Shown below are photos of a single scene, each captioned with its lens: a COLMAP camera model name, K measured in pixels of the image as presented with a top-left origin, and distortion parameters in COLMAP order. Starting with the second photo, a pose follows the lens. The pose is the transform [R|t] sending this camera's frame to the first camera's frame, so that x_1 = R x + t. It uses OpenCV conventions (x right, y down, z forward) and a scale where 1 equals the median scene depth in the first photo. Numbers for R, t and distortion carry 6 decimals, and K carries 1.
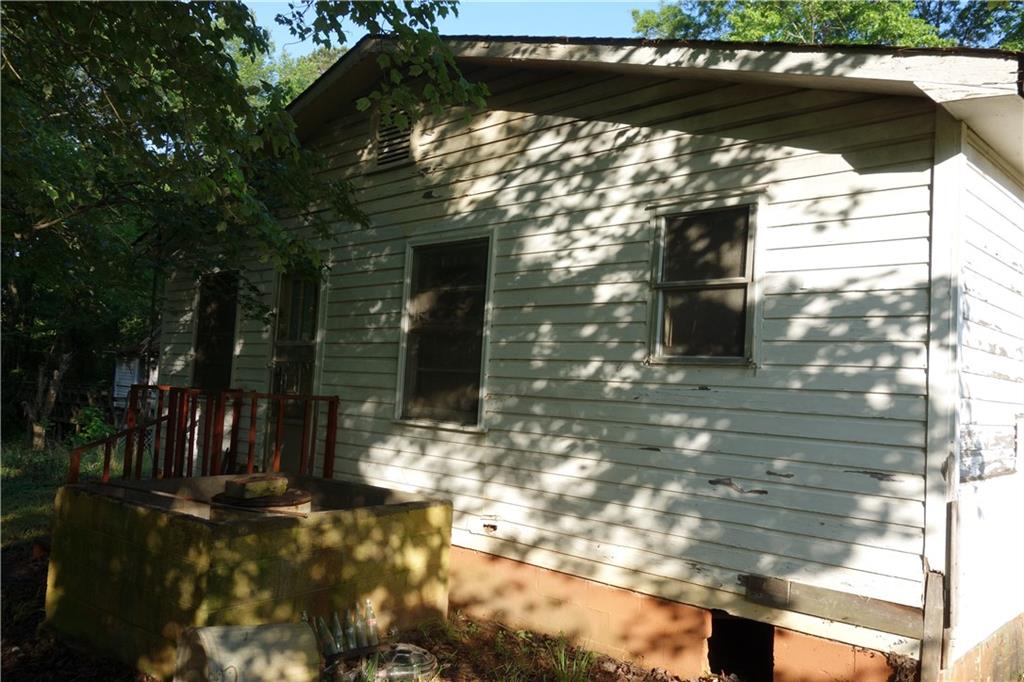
lens RADIAL K [[785.8, 0, 519.4], [0, 785.8, 330.6], [0, 0, 1]] dist [0.006061, -0.001358]
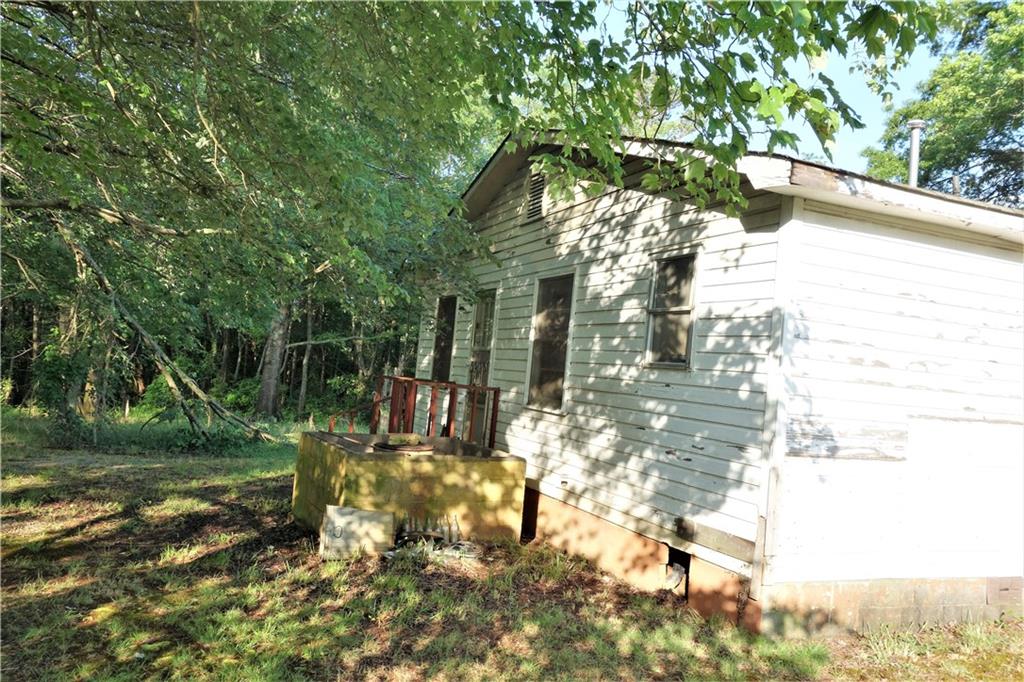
lens RADIAL K [[785.8, 0, 519.4], [0, 785.8, 330.6], [0, 0, 1]] dist [0.006061, -0.001358]
pose [[0.913725, 0.004885, -0.406303, 0.524957], [-0.007153, 0.999966, -0.004064, -0.013518], [0.406269, 0.006620, 0.913730, -0.362558]]
